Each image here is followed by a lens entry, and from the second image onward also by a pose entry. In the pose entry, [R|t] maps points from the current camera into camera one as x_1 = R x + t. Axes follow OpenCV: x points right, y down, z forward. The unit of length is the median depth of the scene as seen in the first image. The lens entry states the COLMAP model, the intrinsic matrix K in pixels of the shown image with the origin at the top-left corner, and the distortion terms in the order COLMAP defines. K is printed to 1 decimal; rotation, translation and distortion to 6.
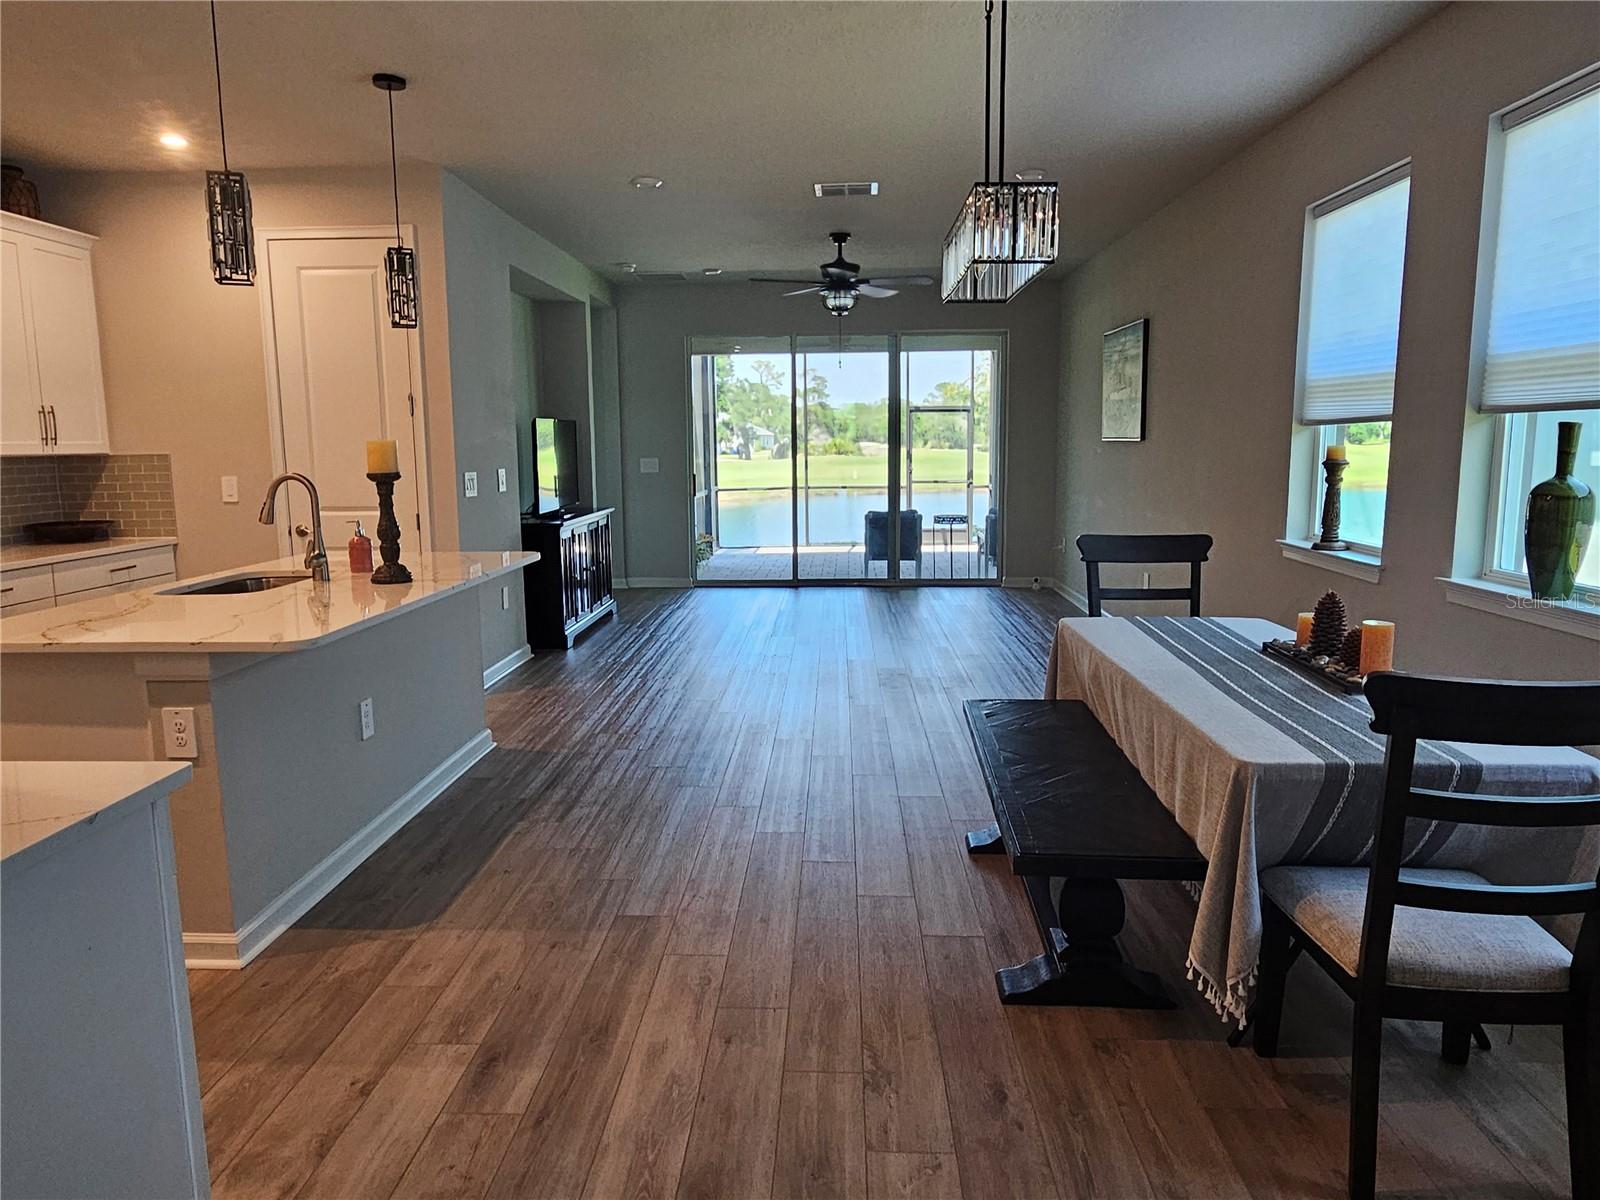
lens RADIAL K [[1078.4, 0, 800.9], [0, 1078.4, 595.2], [0, 0, 1]] dist [0.001756, -0.004091]
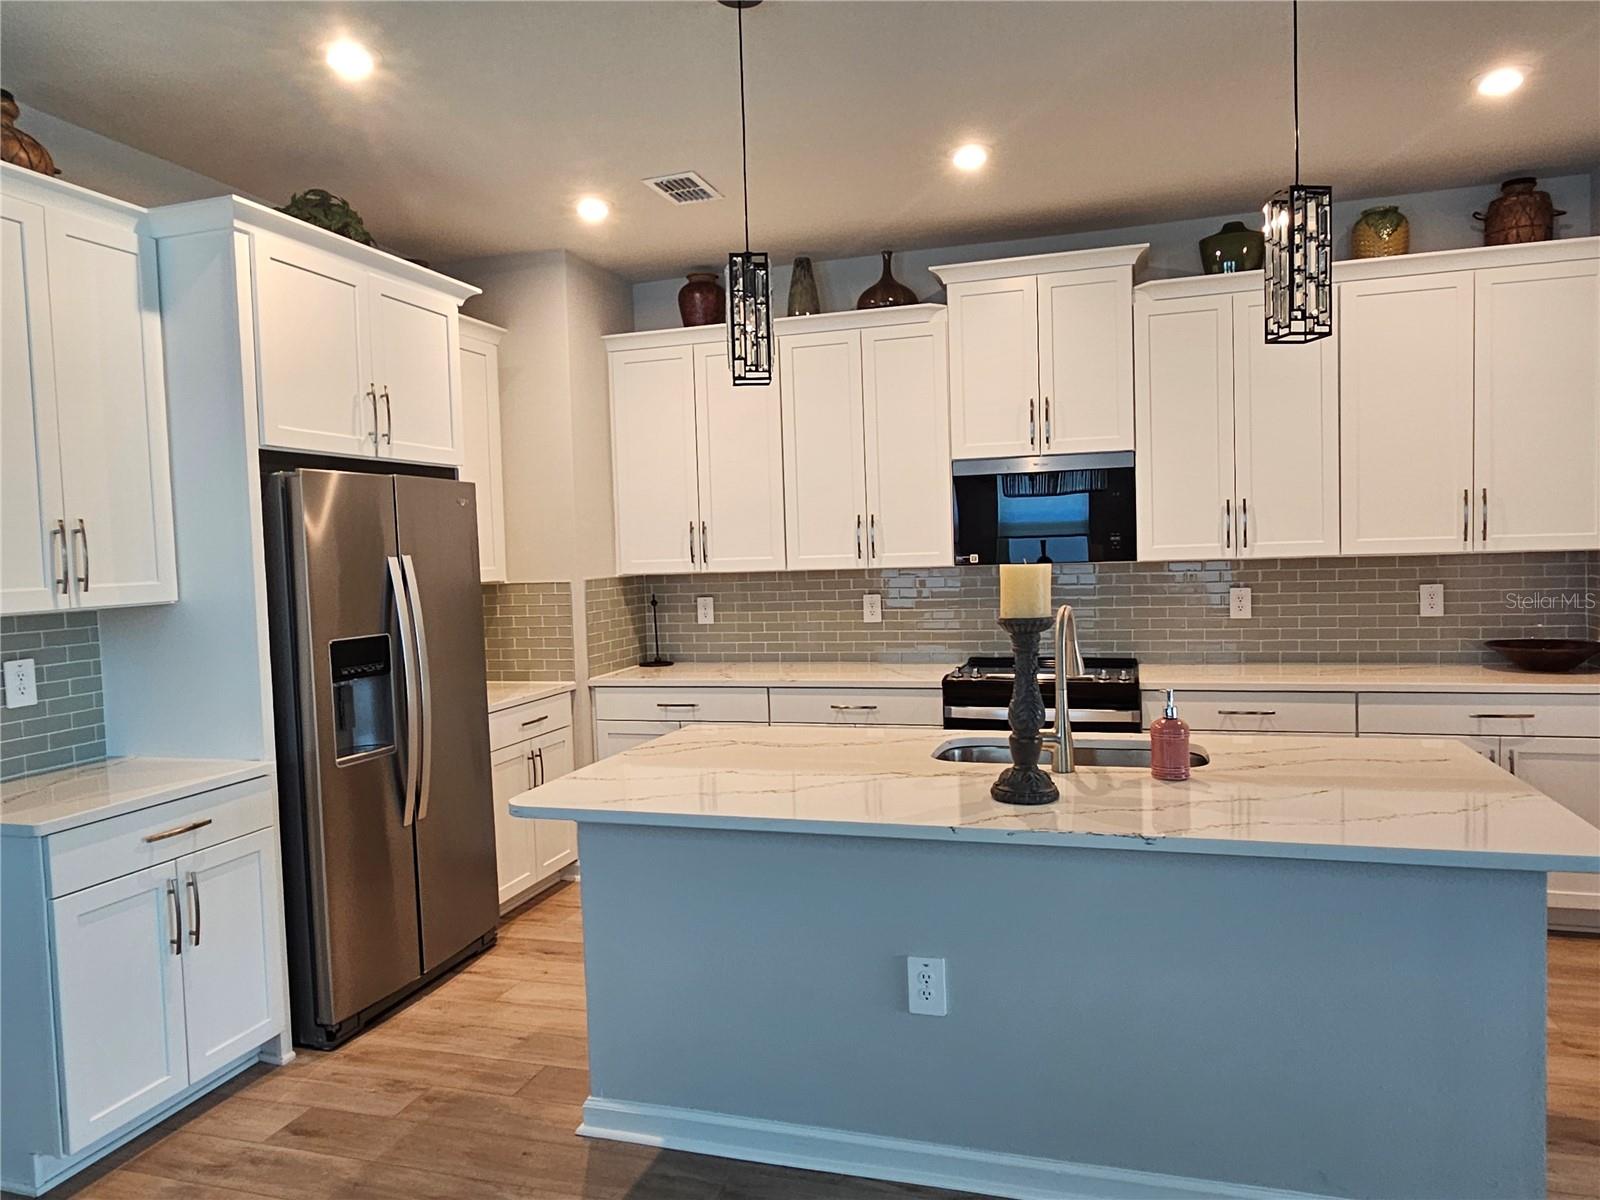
lens RADIAL K [[1078.4, 0, 801.4], [0, 1078.4, 596.0], [0, 0, 1]] dist [0.001756, -0.004091]
pose [[-0.263480, 0.060765, -0.962749, 0.152622], [-0.104484, 0.990345, 0.091102, -0.111544], [0.958990, 0.124595, -0.254587, 0.693008]]
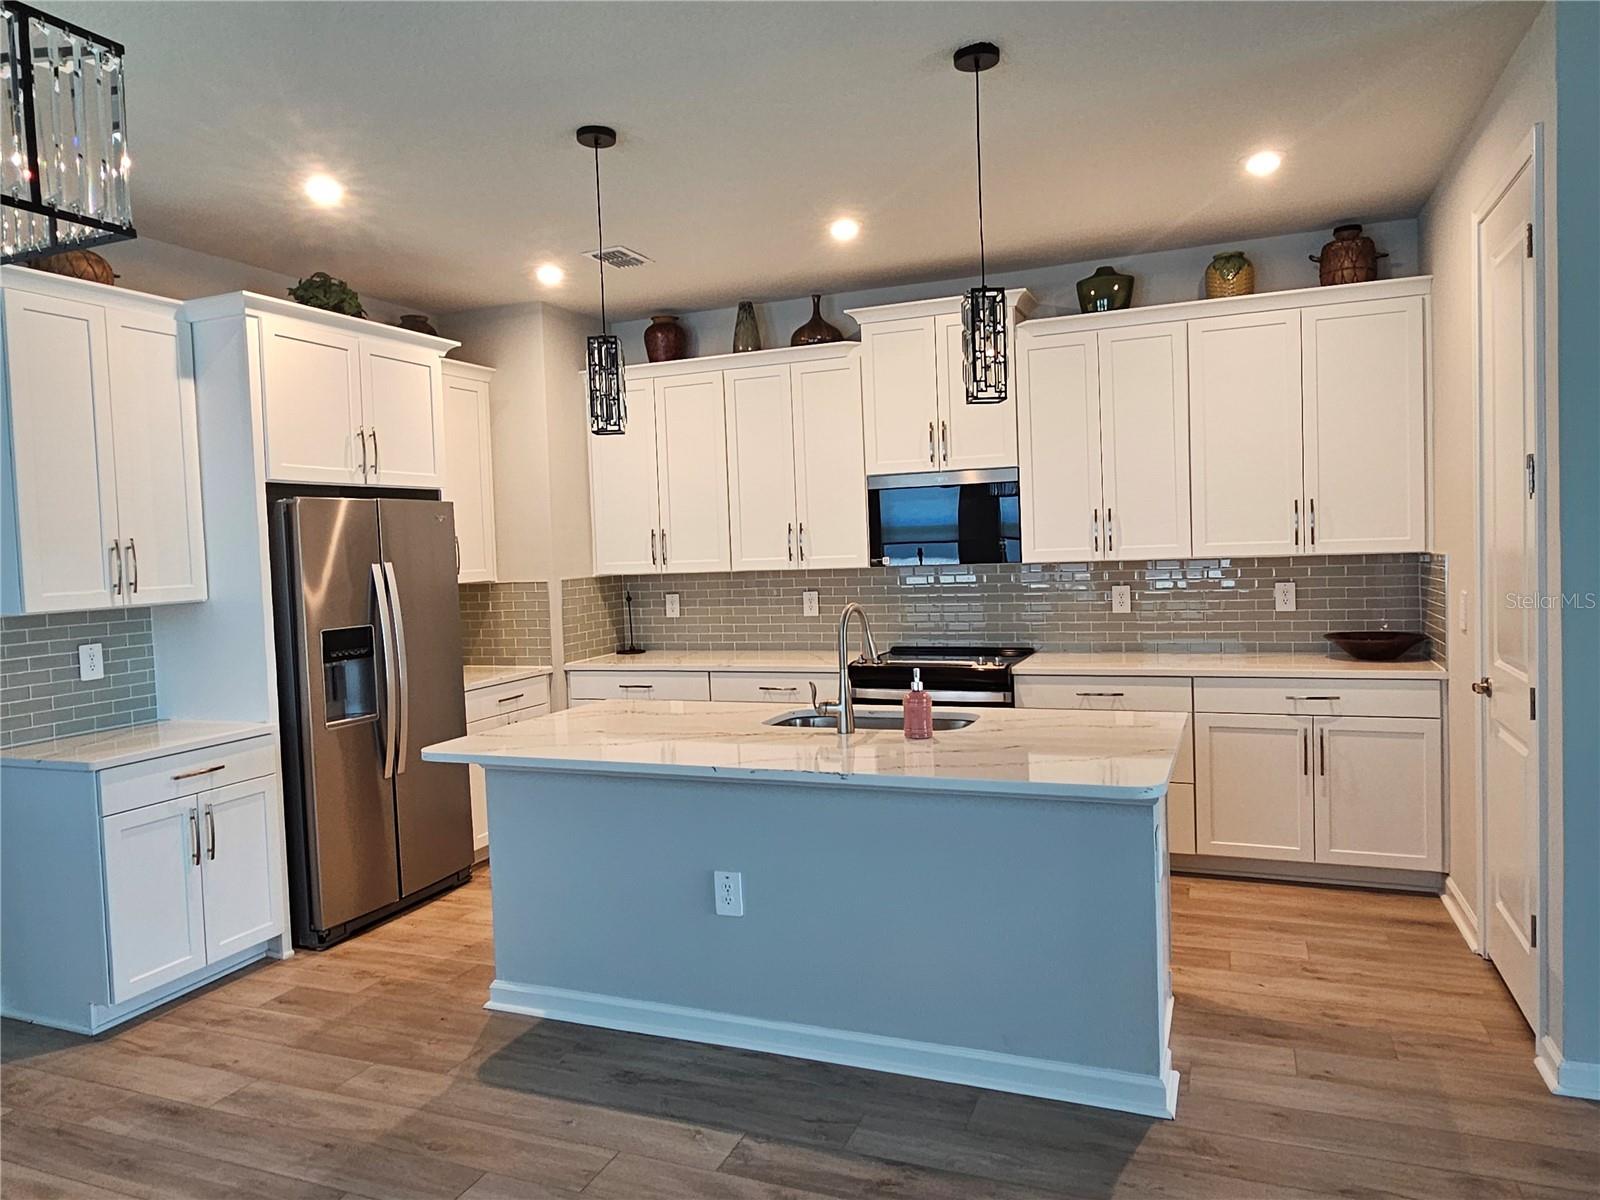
lens RADIAL K [[1078.4, 0, 795.2], [0, 1078.4, 582.4], [0, 0, 1]] dist [0.001756, -0.004091]
pose [[-0.346729, 0.055343, -0.936331, 0.241148], [-0.094569, 0.991108, 0.093600, -0.140797], [0.933186, 0.121002, -0.338412, 0.853140]]
